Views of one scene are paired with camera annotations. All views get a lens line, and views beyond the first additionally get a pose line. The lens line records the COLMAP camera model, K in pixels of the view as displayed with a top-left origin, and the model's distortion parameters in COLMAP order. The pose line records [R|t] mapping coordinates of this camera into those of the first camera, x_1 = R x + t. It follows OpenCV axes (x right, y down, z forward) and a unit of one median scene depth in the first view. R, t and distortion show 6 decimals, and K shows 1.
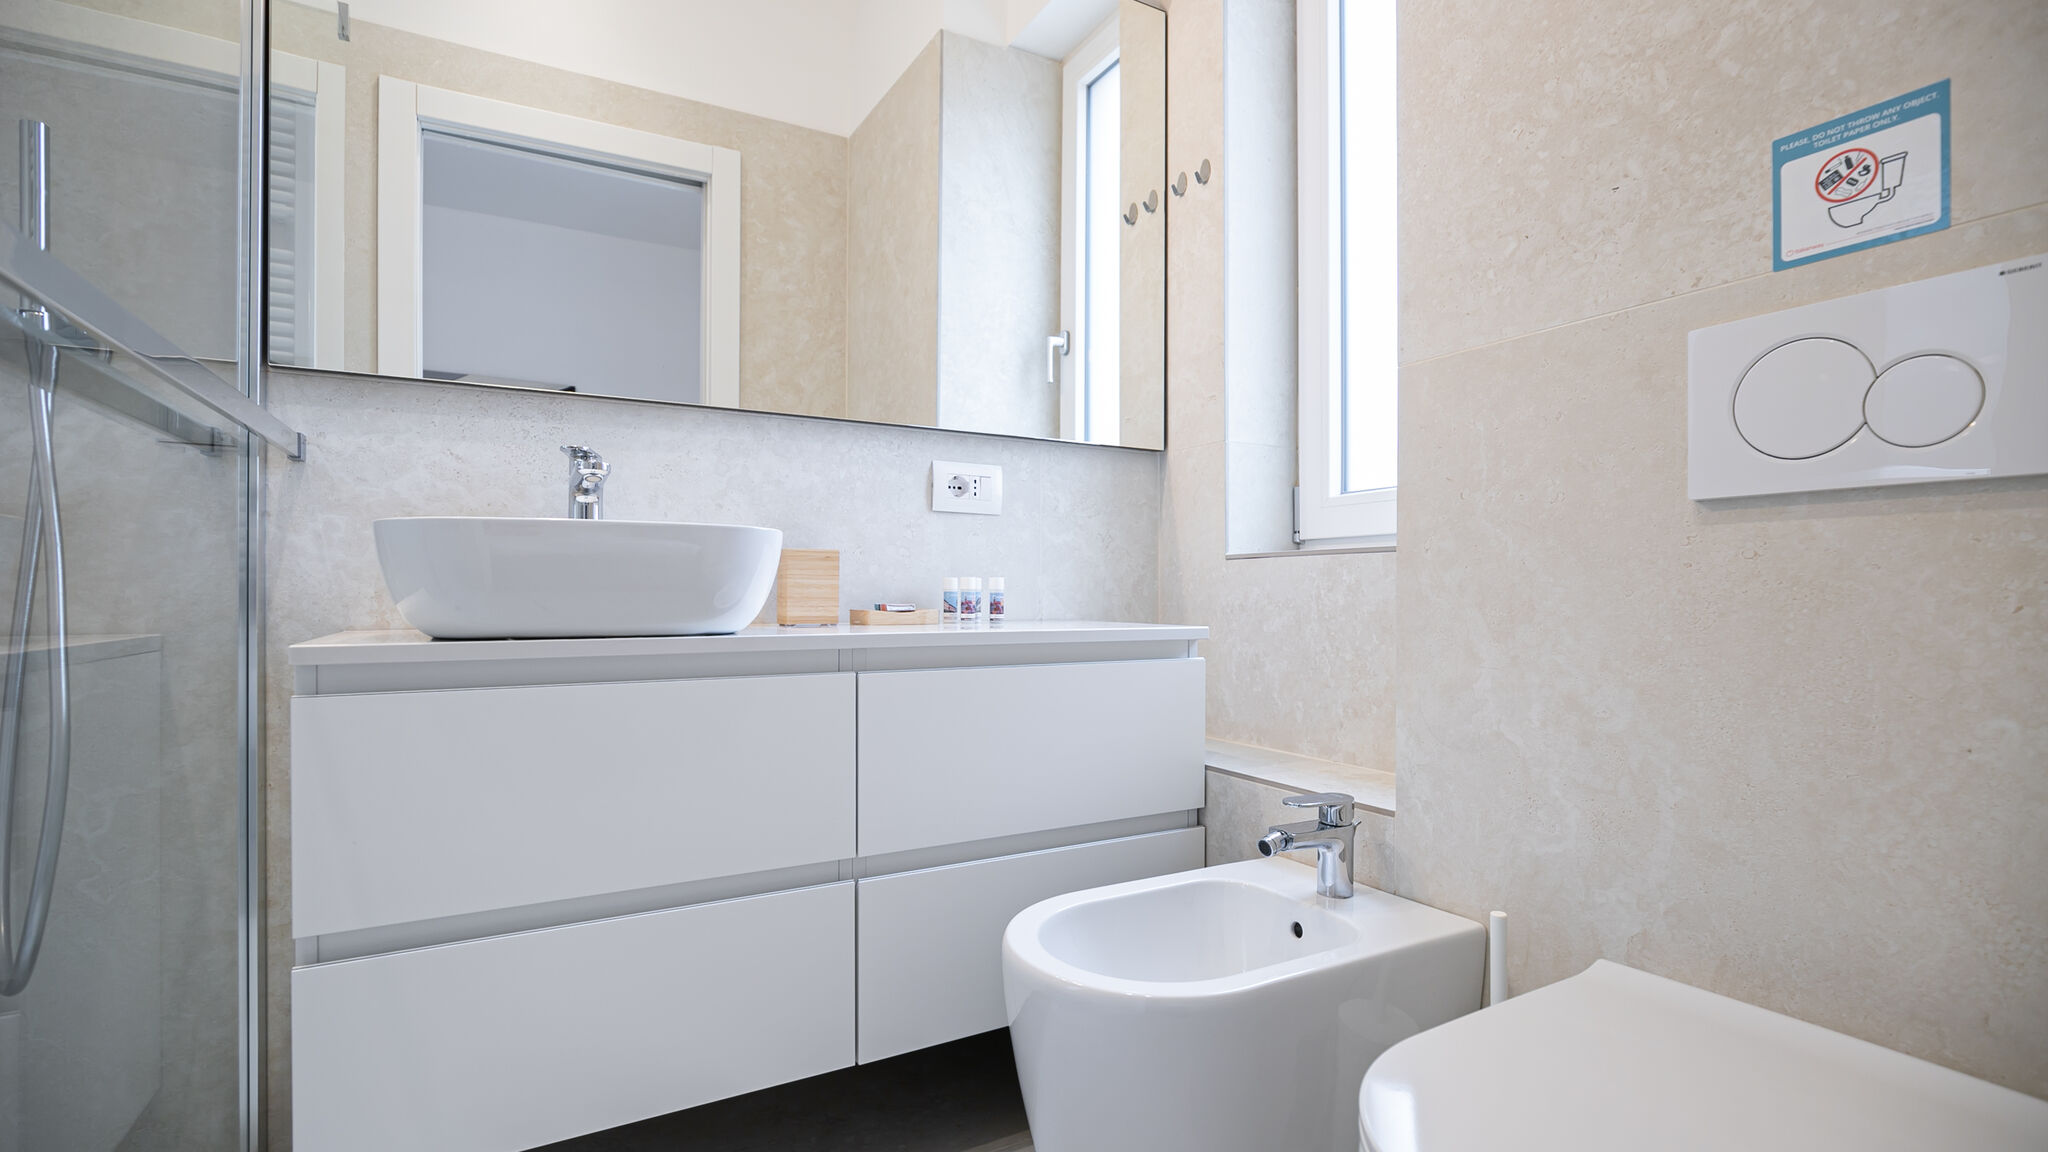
lens RADIAL K [[933.9, 0, 1008.2], [0, 933.9, 579.5], [0, 0, 1]] dist [-0.014189, 0.004387]
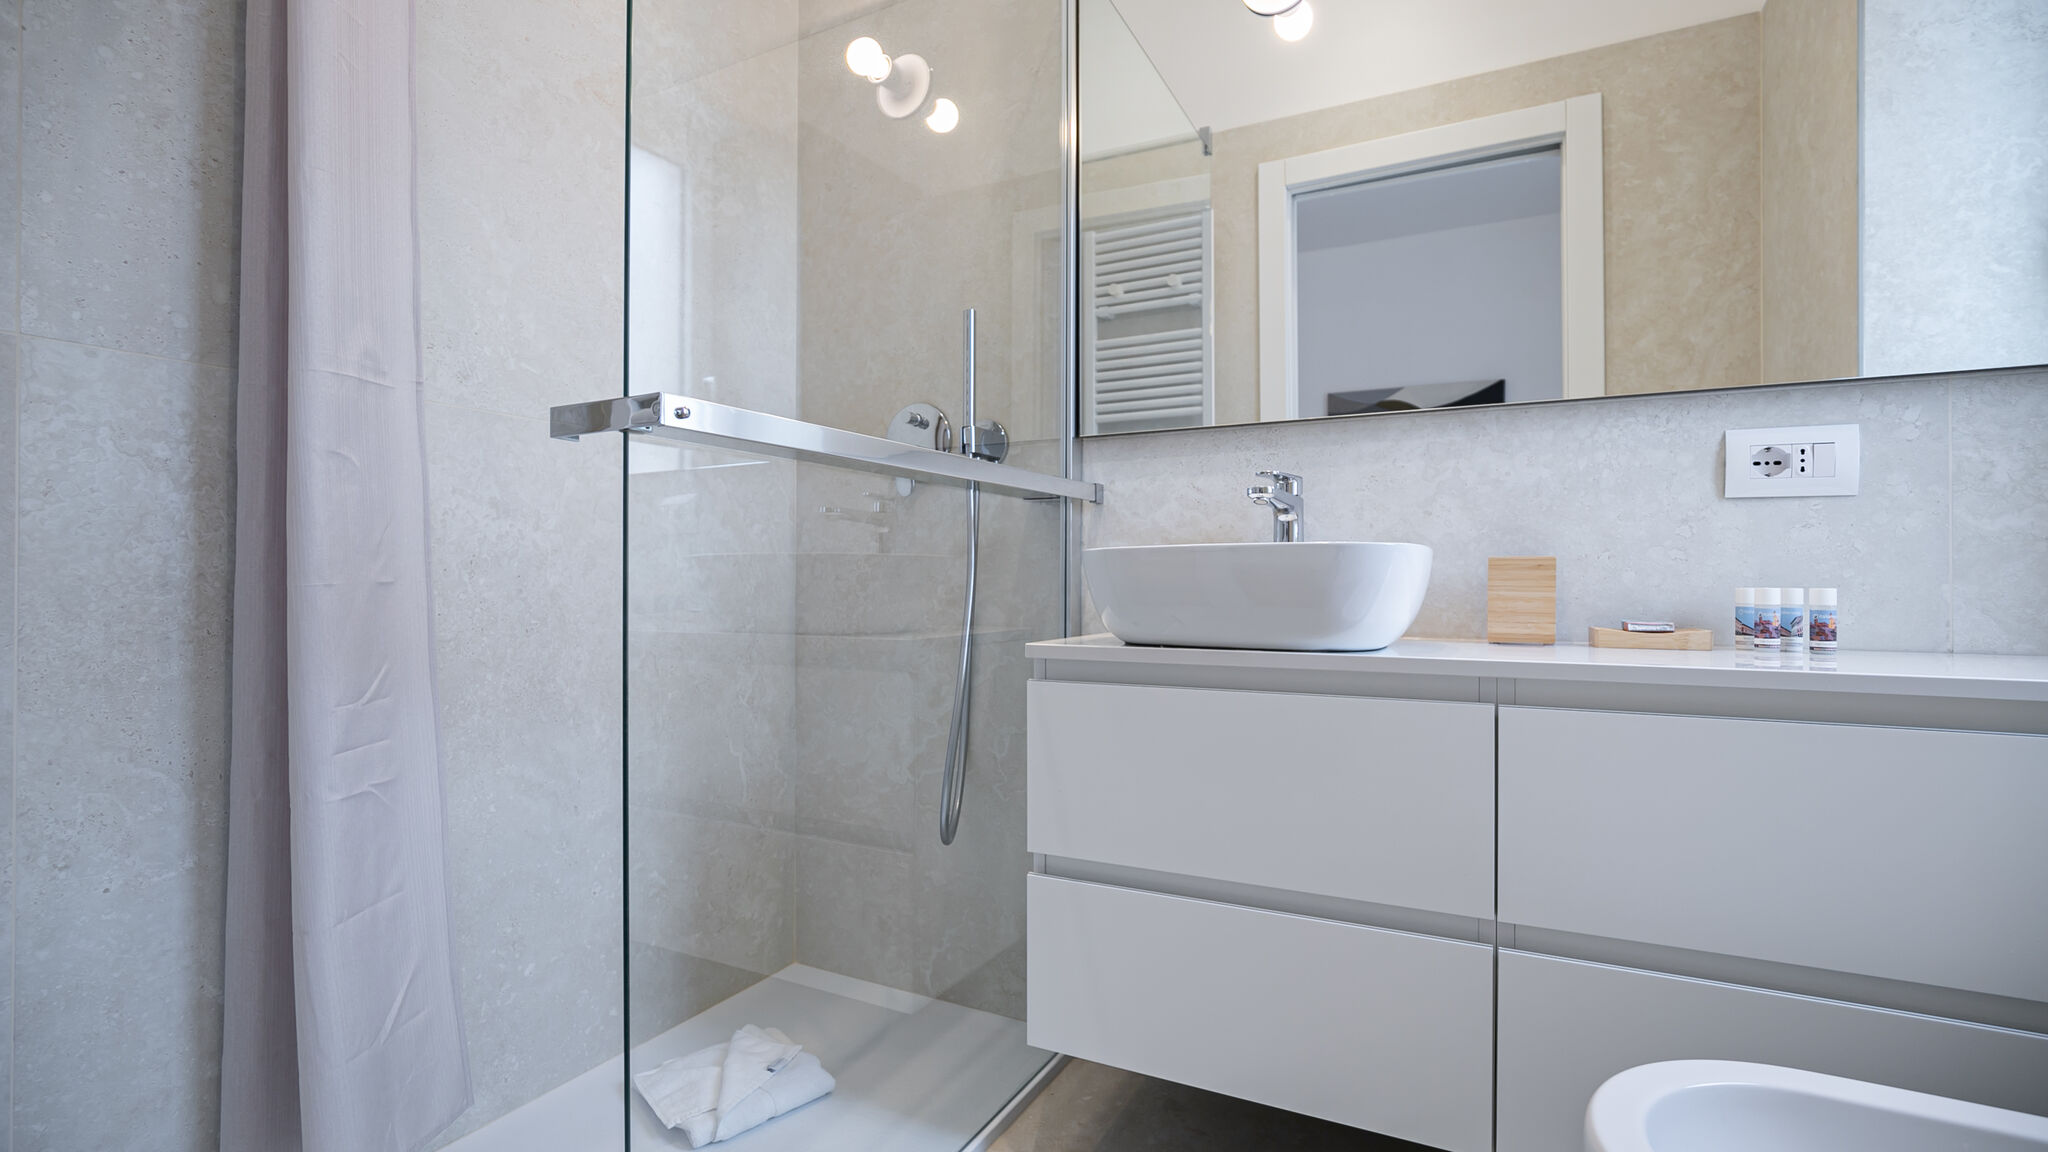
lens RADIAL K [[933.9, 0, 1042.2], [0, 933.9, 556.8], [0, 0, 1]] dist [-0.014189, 0.004387]
pose [[0.552454, -0.021479, -0.833267, 0.229165], [0.011727, 0.999769, -0.017996, -0.018710], [0.833461, 0.000170, 0.552578, 0.123882]]
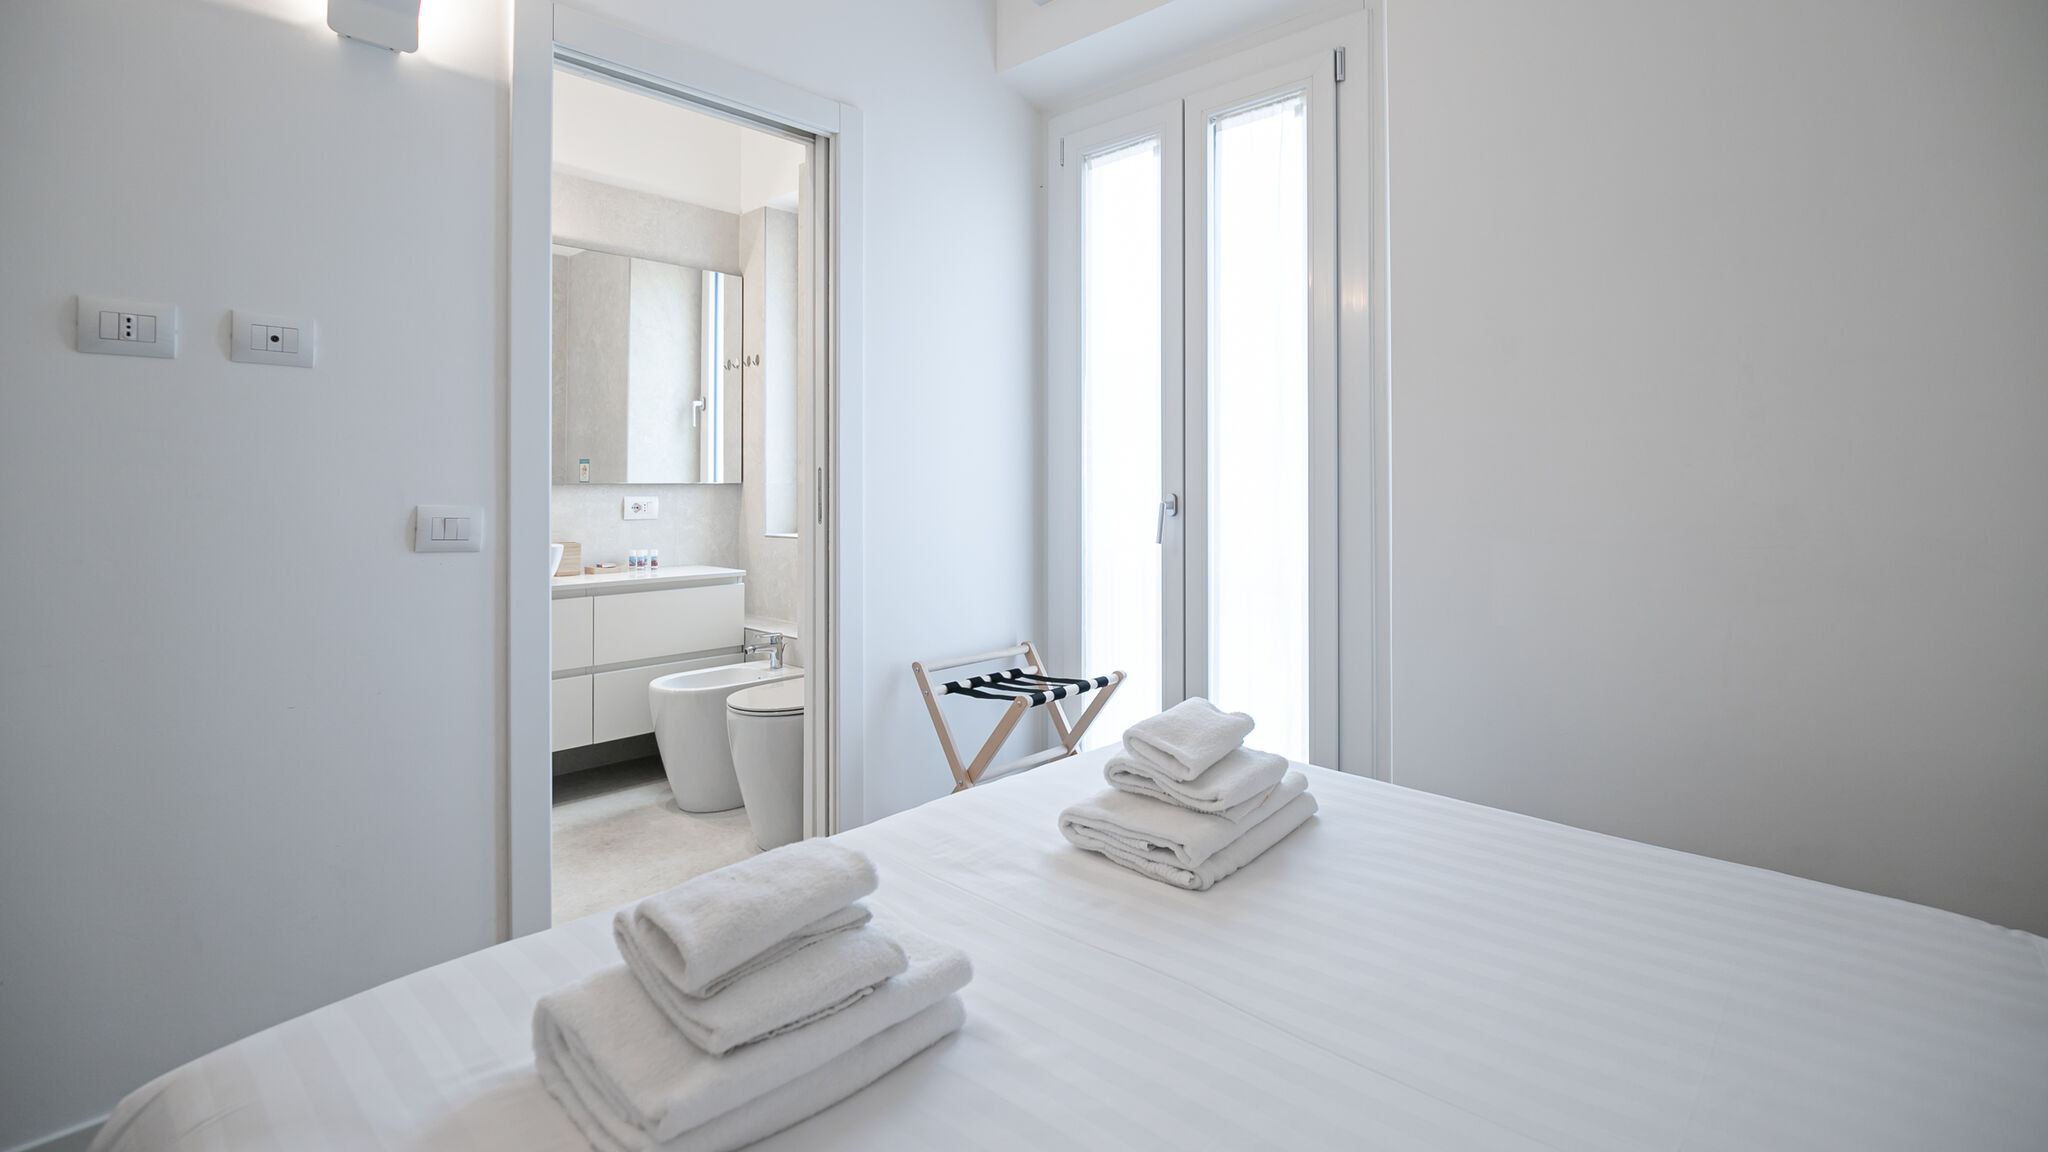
lens RADIAL K [[933.9, 0, 1023.9], [0, 933.9, 479.5], [0, 0, 1]] dist [-0.014189, 0.004387]
pose [[0.948639, -0.000282, 0.316361, 0.116052], [-0.003681, 0.999922, 0.011927, -0.191715], [-0.316340, -0.012479, 0.948564, -1.348589]]
